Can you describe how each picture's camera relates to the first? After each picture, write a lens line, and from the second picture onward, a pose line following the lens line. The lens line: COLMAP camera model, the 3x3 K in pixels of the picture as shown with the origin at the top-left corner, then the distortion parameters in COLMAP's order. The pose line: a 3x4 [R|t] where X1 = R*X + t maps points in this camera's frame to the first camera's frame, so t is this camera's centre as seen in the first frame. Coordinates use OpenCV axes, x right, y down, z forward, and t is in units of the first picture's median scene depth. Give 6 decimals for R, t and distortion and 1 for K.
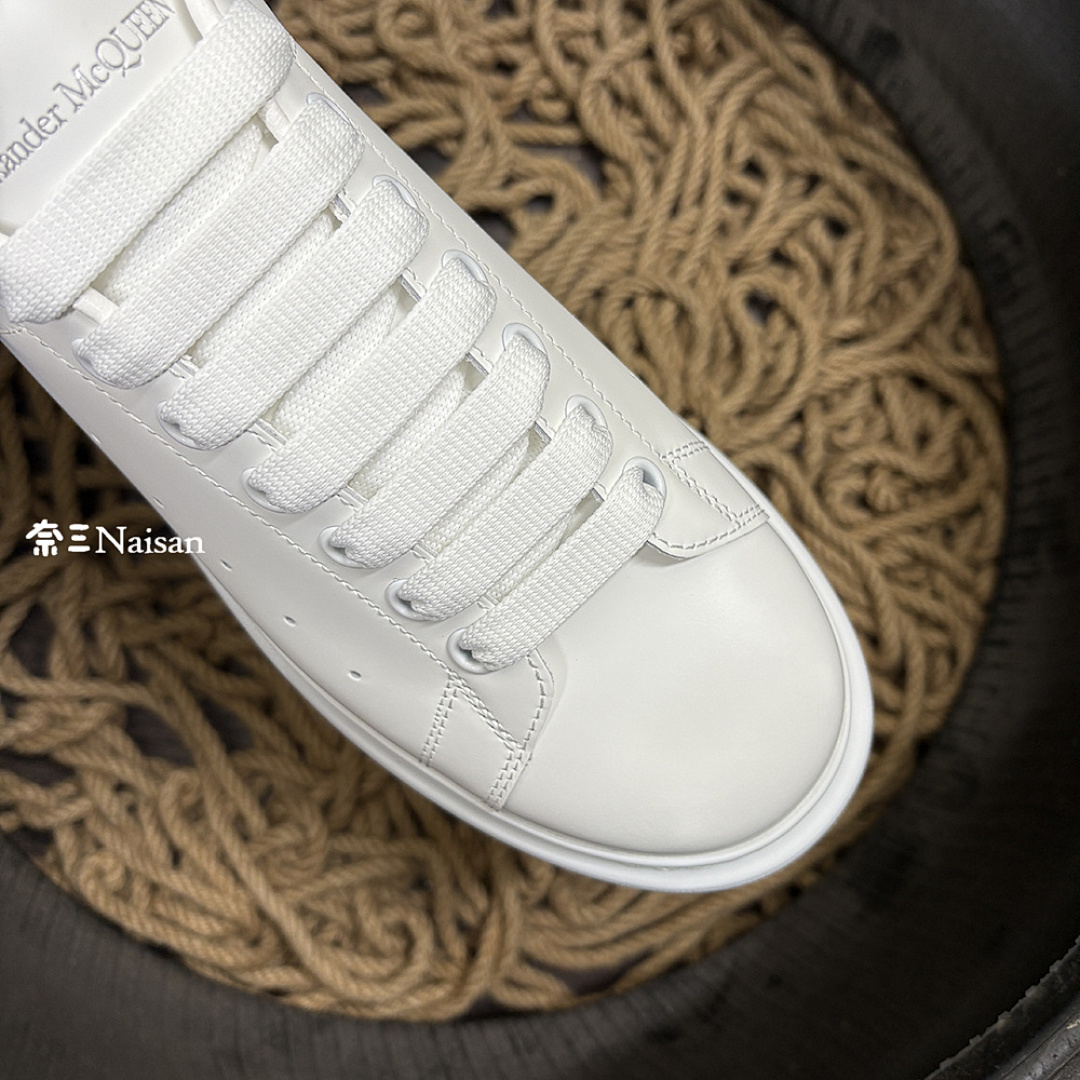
lens RADIAL K [[1178.6, 0, 540.0], [0, 1178.6, 540.0], [0, 0, 1]] dist [-0.099405, -0.017688]
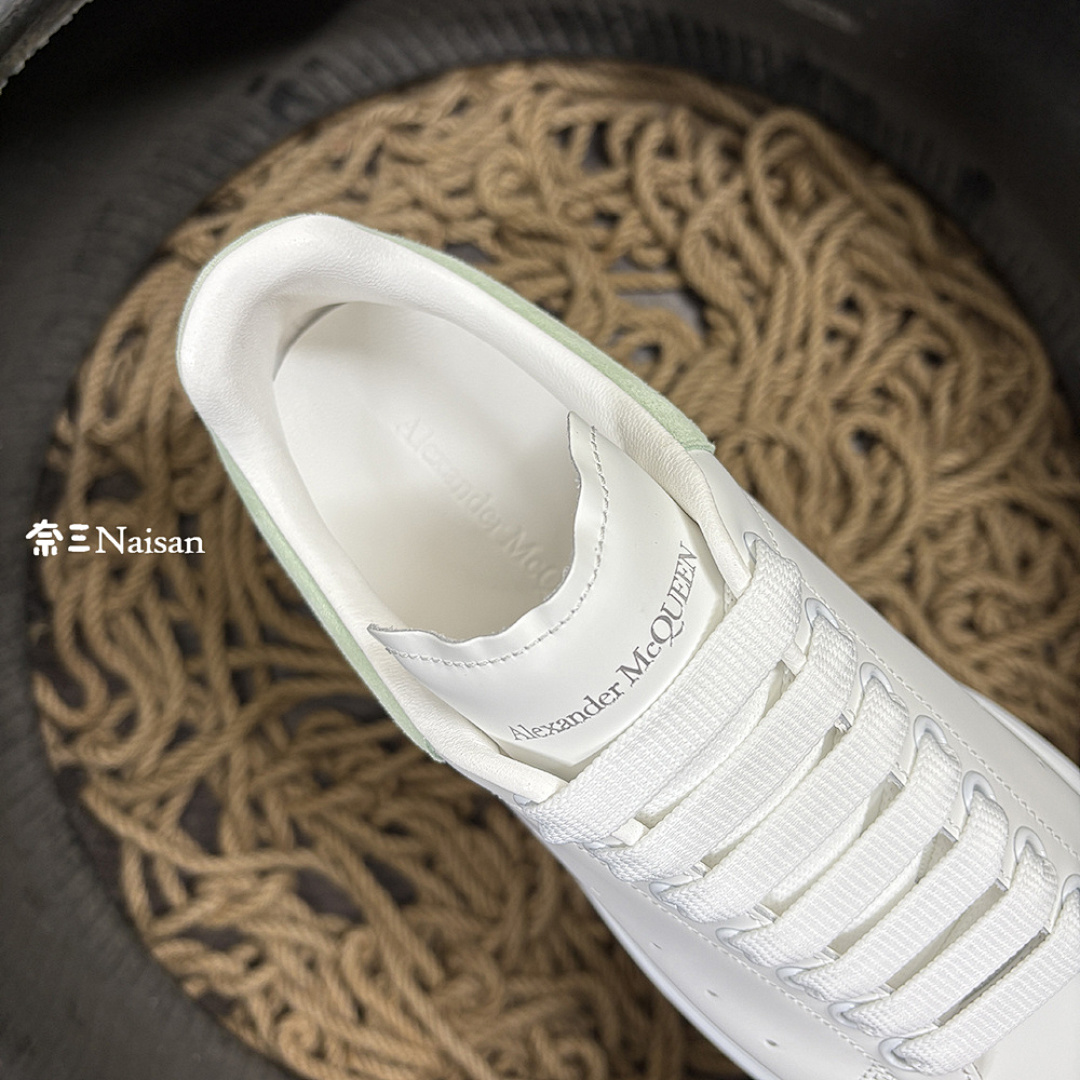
lens RADIAL K [[1178.6, 0, 540.0], [0, 1178.6, 540.0], [0, 0, 1]] dist [-0.099405, -0.017688]
pose [[0.997649, -0.067820, 0.009841, -0.118880], [0.066996, 0.995421, 0.068179, -0.206748], [-0.014420, -0.067359, 0.997625, -0.043512]]
